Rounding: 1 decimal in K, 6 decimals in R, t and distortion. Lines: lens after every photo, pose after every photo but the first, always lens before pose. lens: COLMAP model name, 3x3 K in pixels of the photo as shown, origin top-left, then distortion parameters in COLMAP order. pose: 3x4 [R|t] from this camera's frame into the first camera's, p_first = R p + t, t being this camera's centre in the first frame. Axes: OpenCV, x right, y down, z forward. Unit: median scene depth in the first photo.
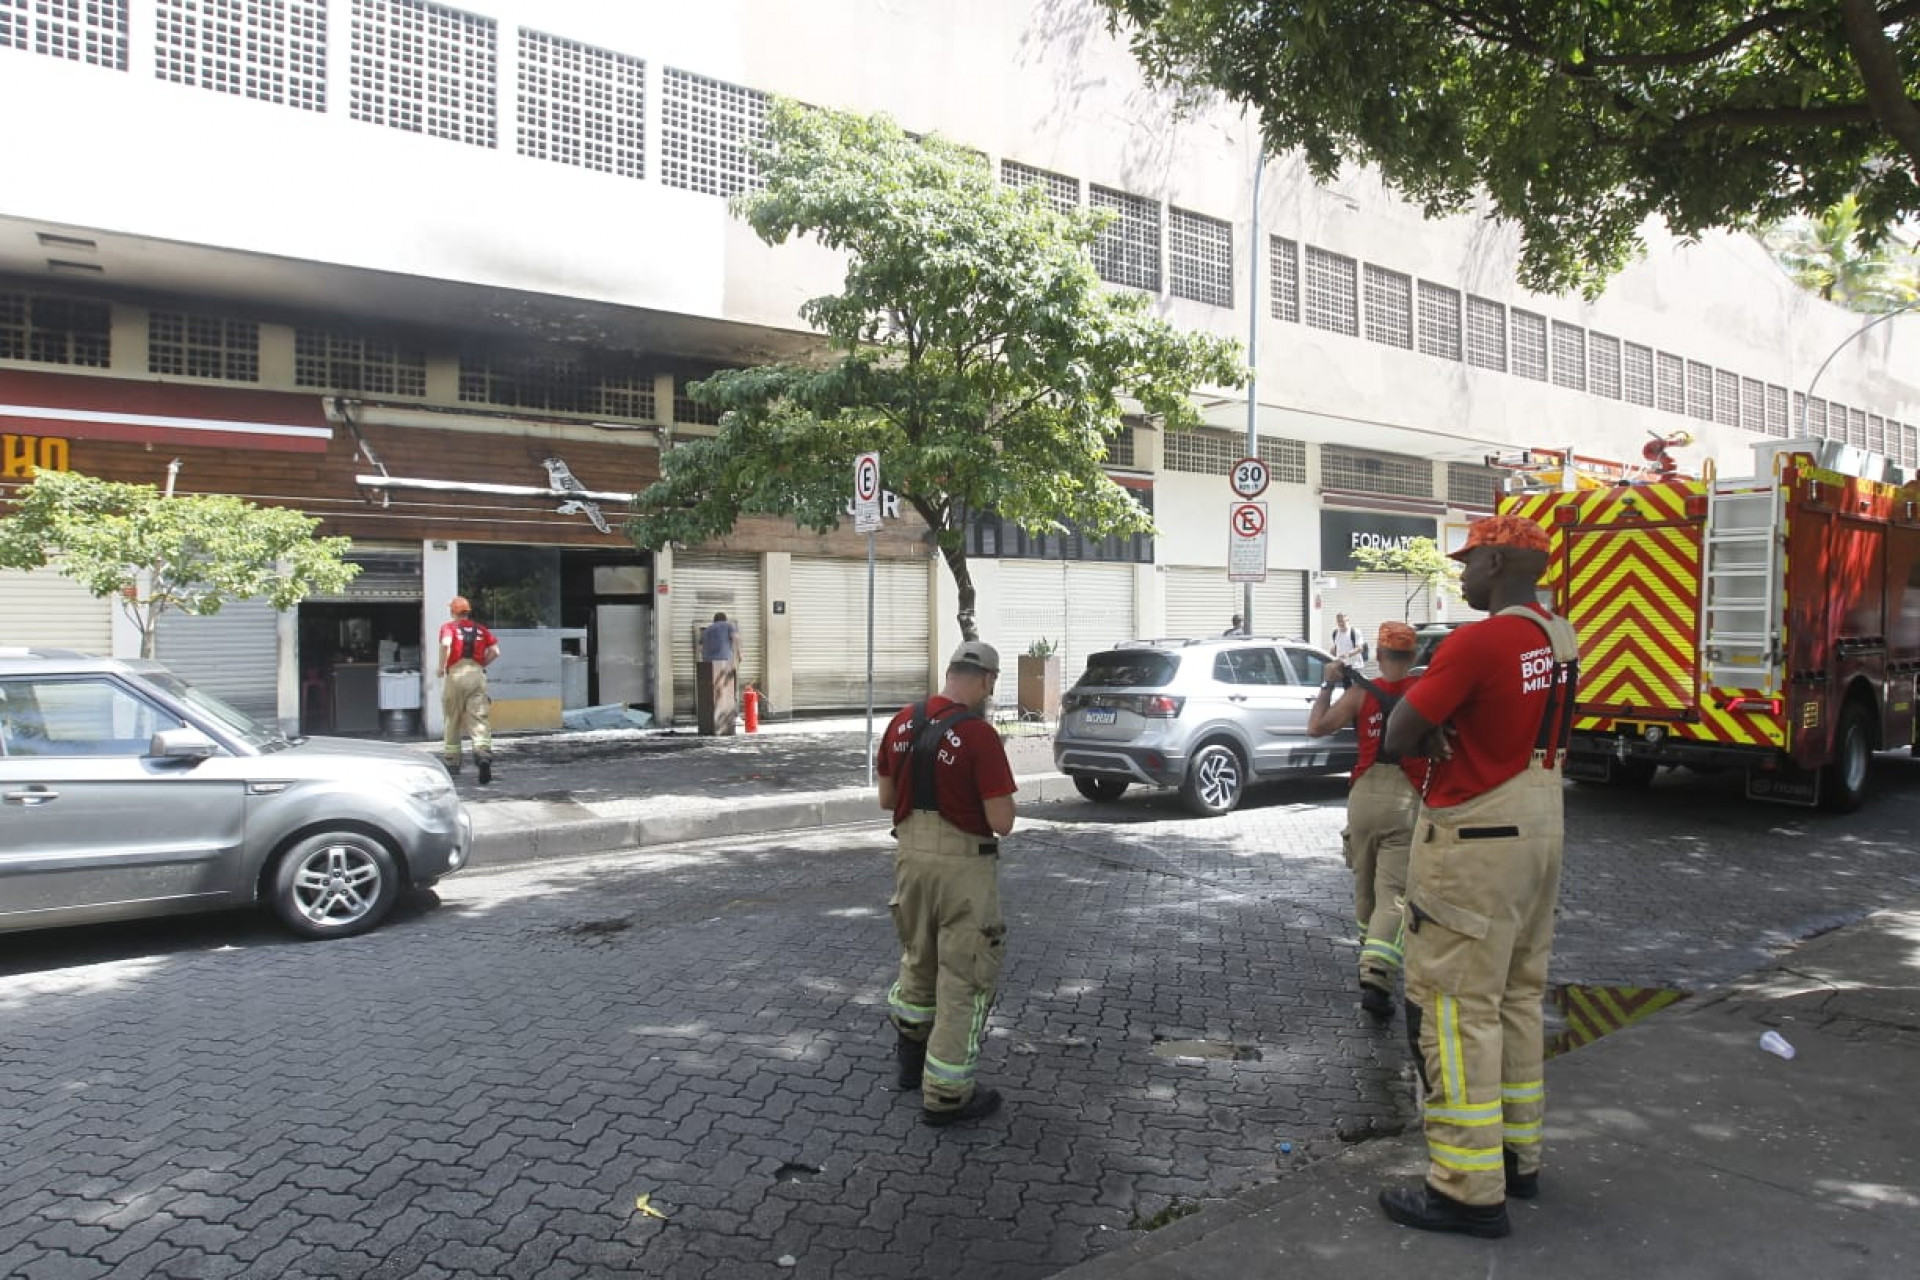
lens RADIAL K [[1128.7, 0, 977.7], [0, 1128.7, 641.1], [0, 0, 1]] dist [-0.068103, 0.035025]
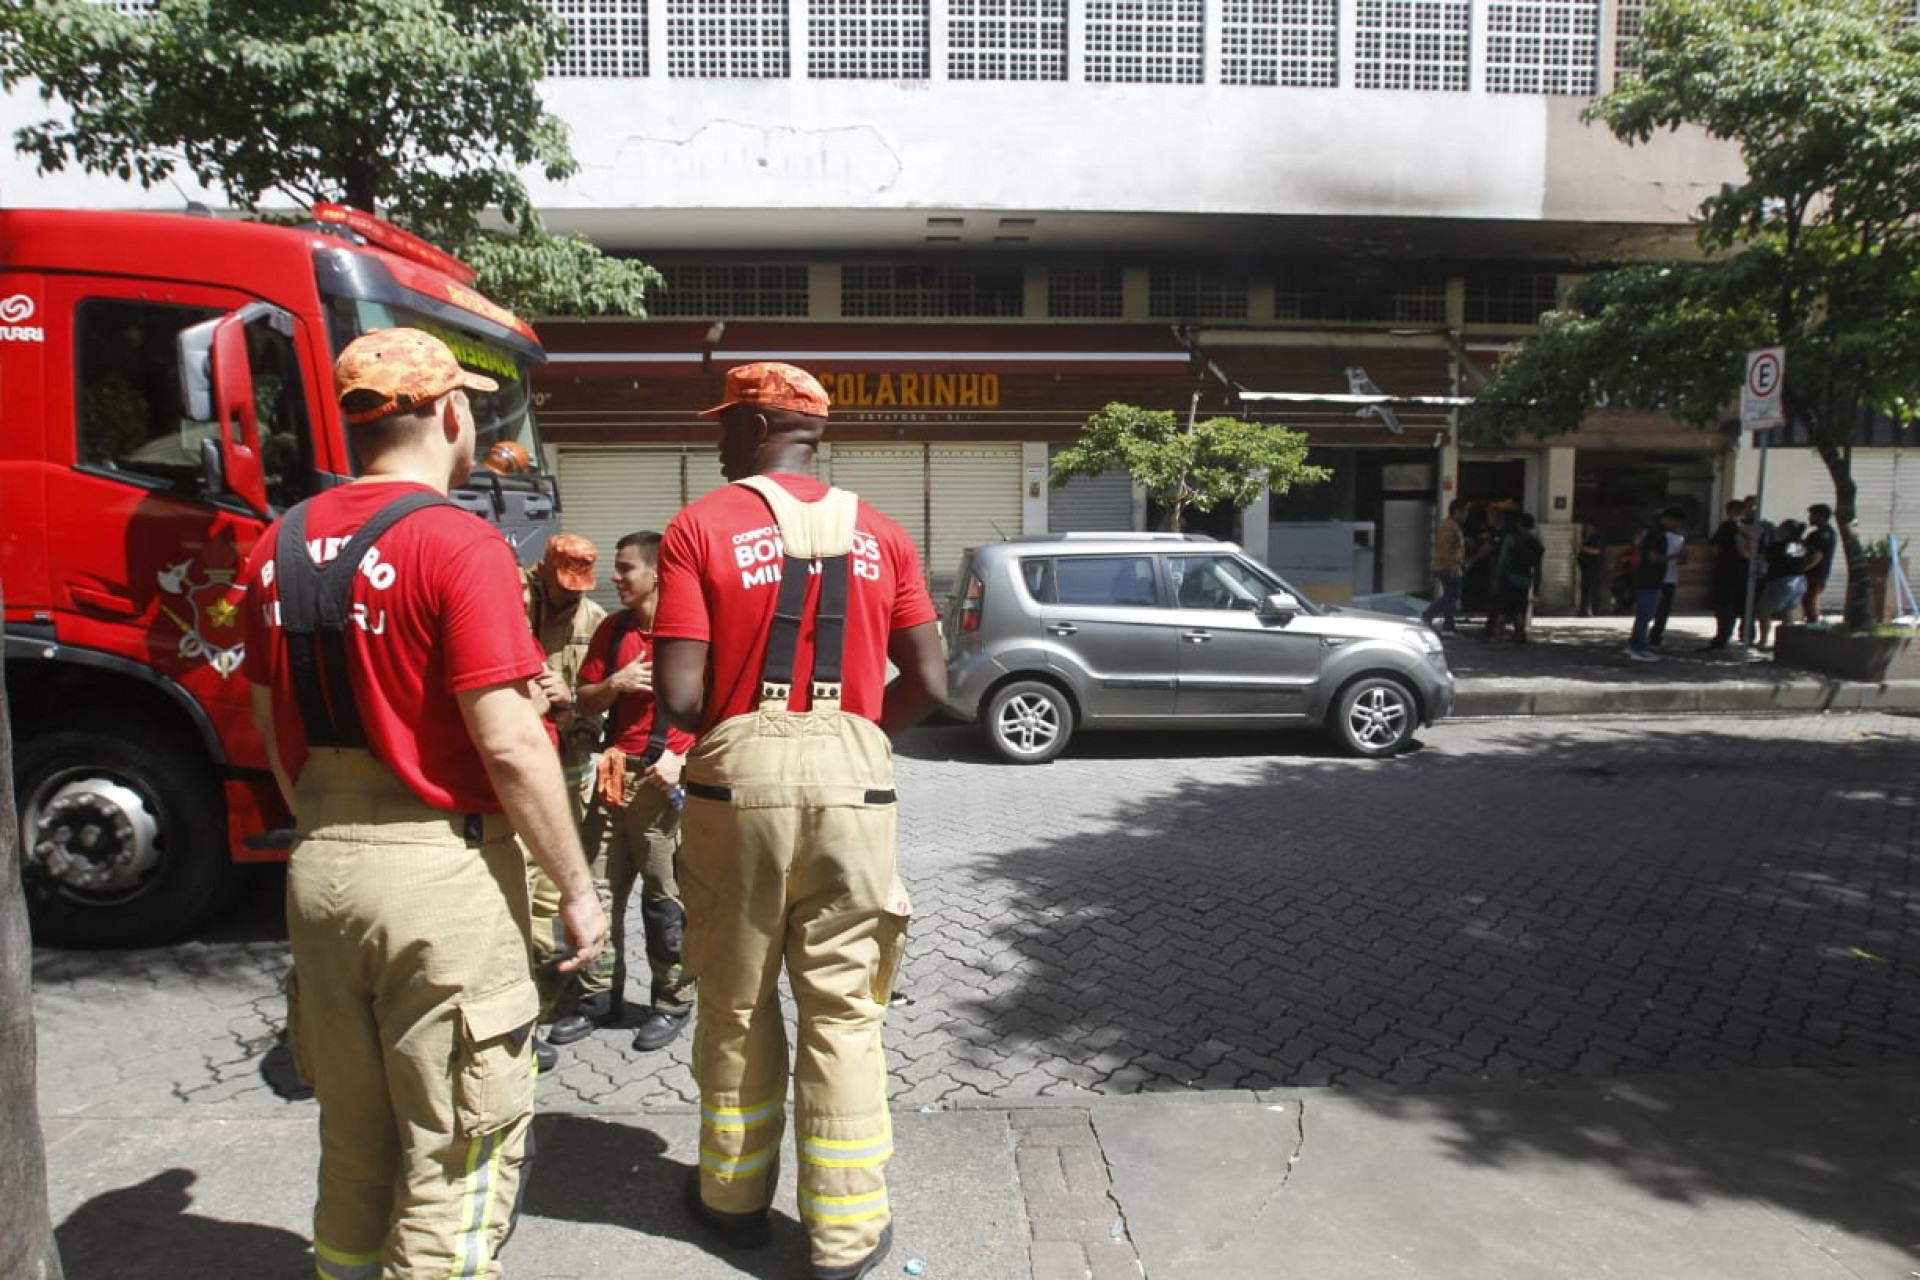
lens RADIAL K [[1128.7, 0, 965.3], [0, 1128.7, 635.7], [0, 0, 1]] dist [-0.068103, 0.035025]
pose [[0.851527, 0.054158, -0.521507, -0.133565], [-0.007730, 0.995840, 0.090796, 0.003142], [0.524254, -0.073284, 0.848402, -0.160447]]
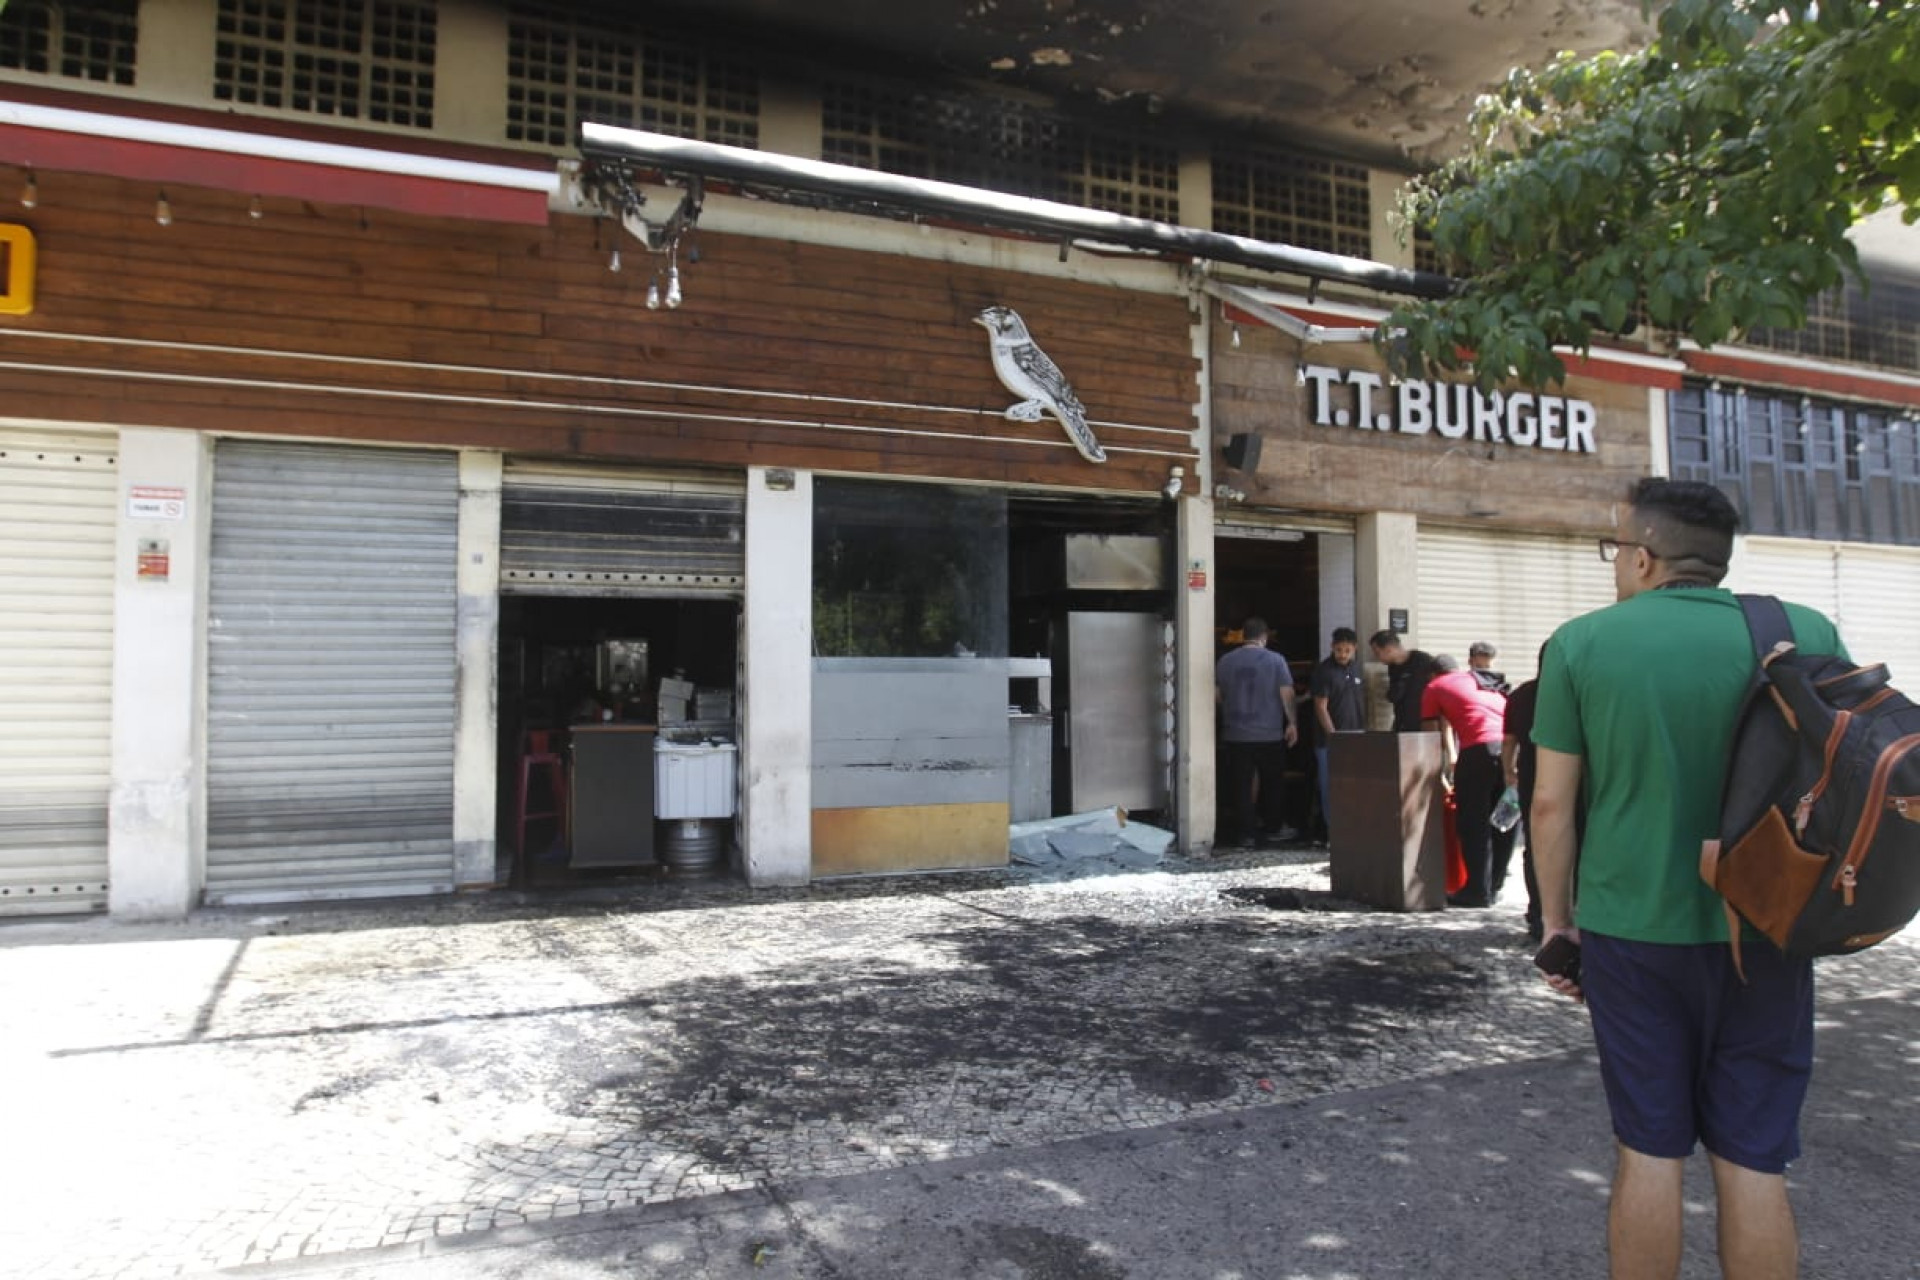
lens RADIAL K [[1128.7, 0, 966.5], [0, 1128.7, 641.6], [0, 0, 1]] dist [-0.068103, 0.035025]
pose [[0.970737, 0.000718, -0.240143, -0.307656], [-0.010381, 0.999186, -0.038974, 0.001143], [0.239920, 0.040327, 0.969955, 0.588031]]
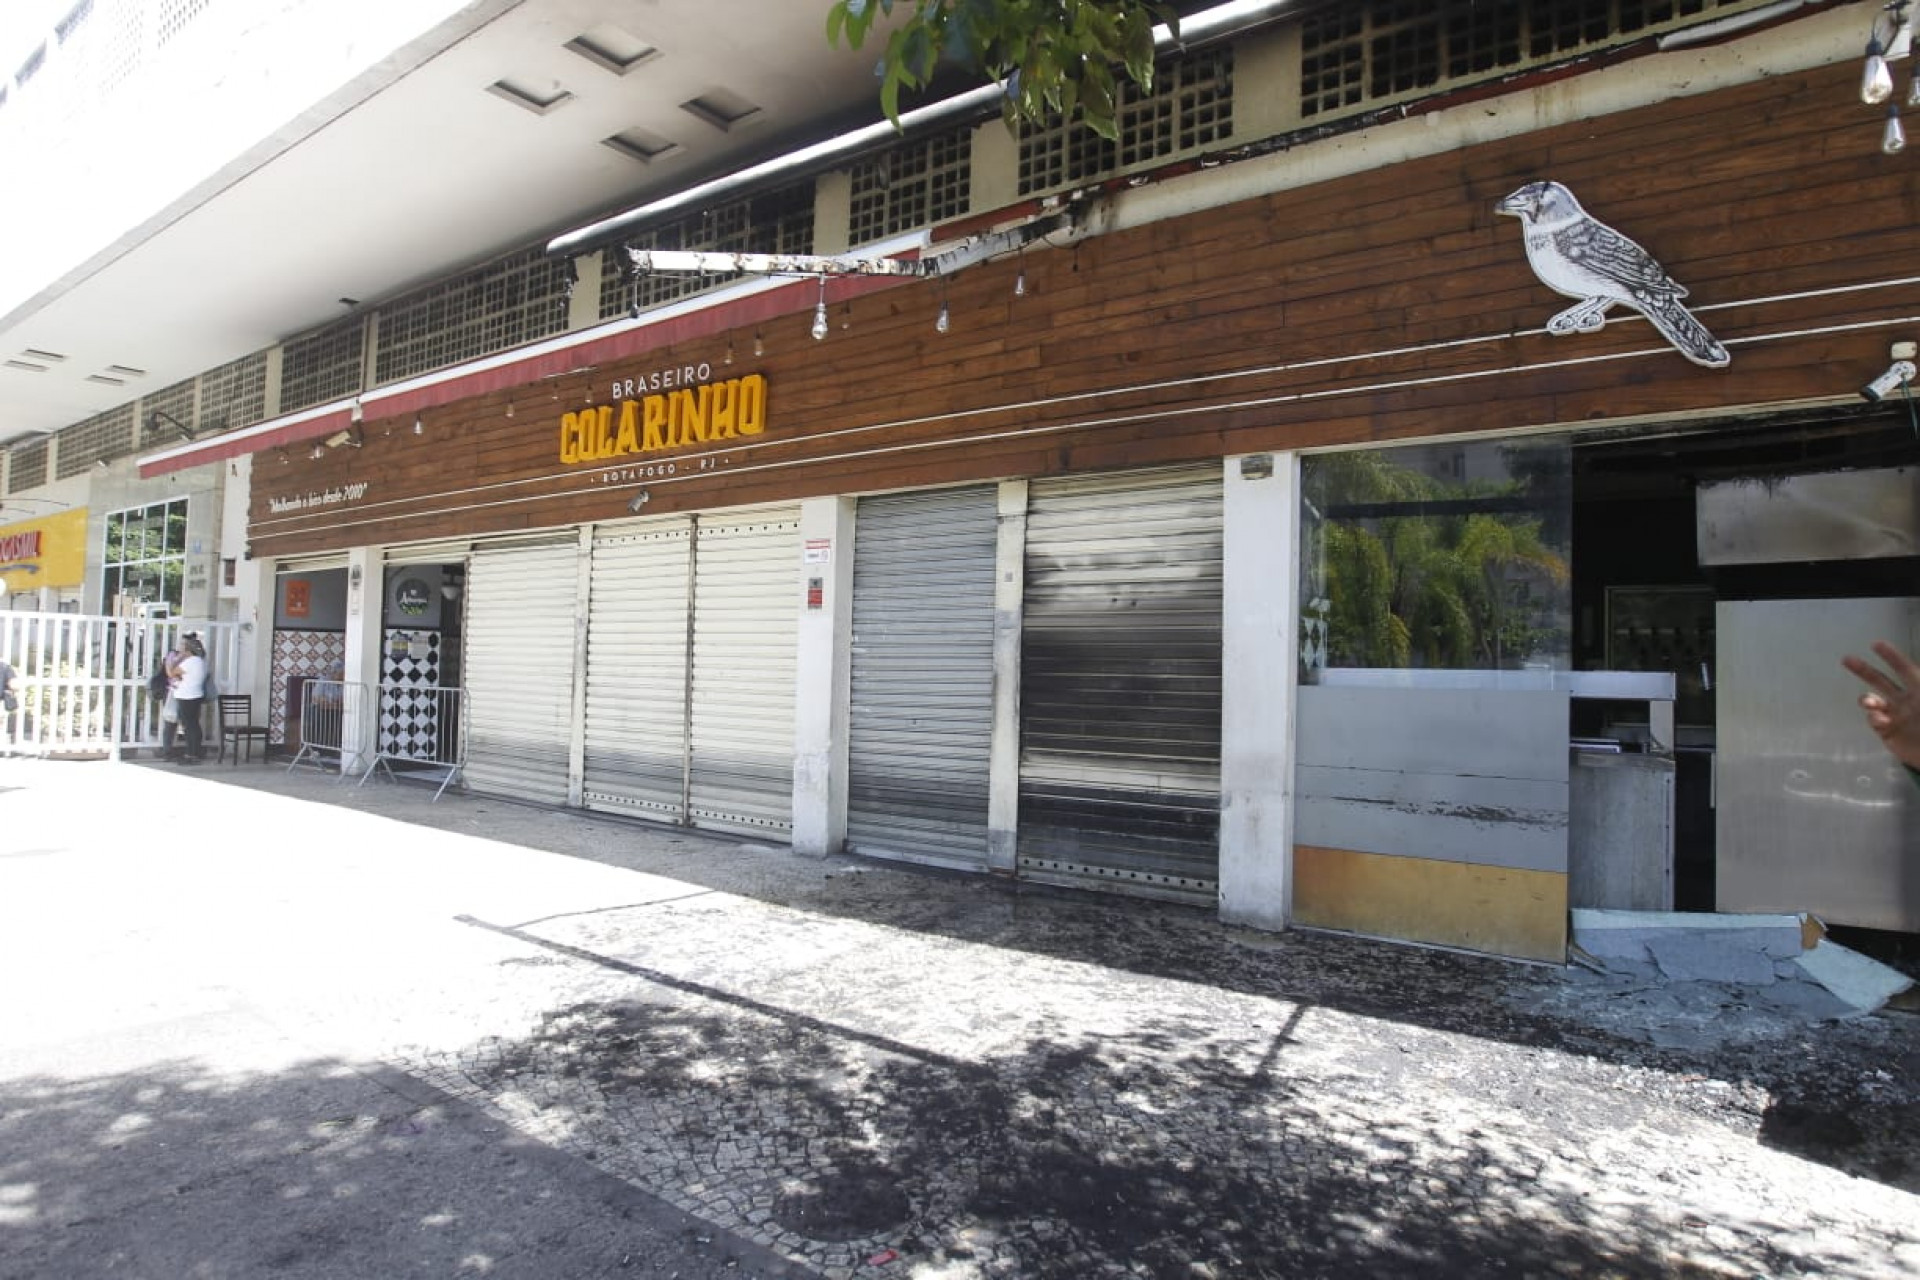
lens RADIAL K [[1128.7, 0, 963.0], [0, 1128.7, 641.6], [0, 0, 1]] dist [-0.068103, 0.035025]
pose [[0.315445, -0.016043, -0.948808, -0.122945], [-0.037623, 0.998859, -0.029398, -0.003374], [0.948198, 0.044970, 0.314481, 0.809184]]
